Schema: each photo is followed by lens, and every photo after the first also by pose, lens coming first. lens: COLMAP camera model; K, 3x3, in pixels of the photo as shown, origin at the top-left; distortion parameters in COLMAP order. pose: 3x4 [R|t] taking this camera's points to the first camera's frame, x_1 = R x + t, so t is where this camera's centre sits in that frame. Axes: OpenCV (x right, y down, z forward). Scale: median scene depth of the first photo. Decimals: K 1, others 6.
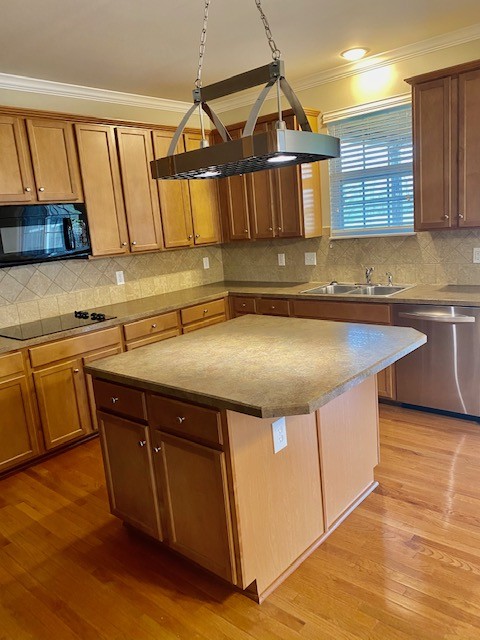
lens RADIAL K [[486.6, 0, 242.4], [0, 486.6, 315.6], [0, 0, 1]] dist [0.012798, 0.003790]
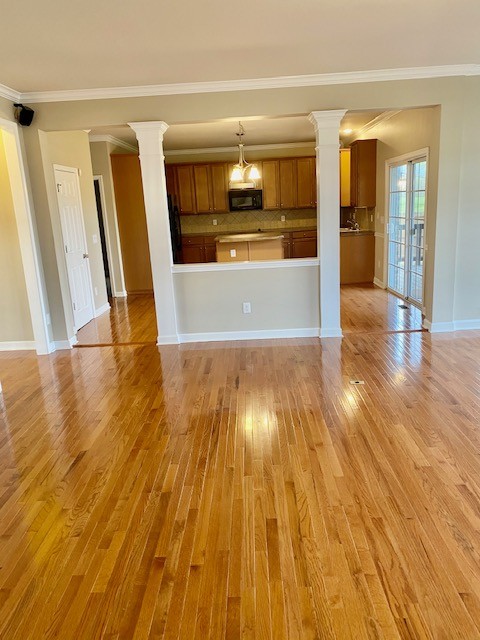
lens RADIAL K [[486.6, 0, 242.4], [0, 486.6, 315.6], [0, 0, 1]] dist [0.012798, 0.003790]
pose [[0.648261, 0.220475, -0.728799, 1.582408], [-0.144154, 0.975388, 0.166849, 0.024094], [0.747648, -0.003103, 0.664088, -0.843135]]
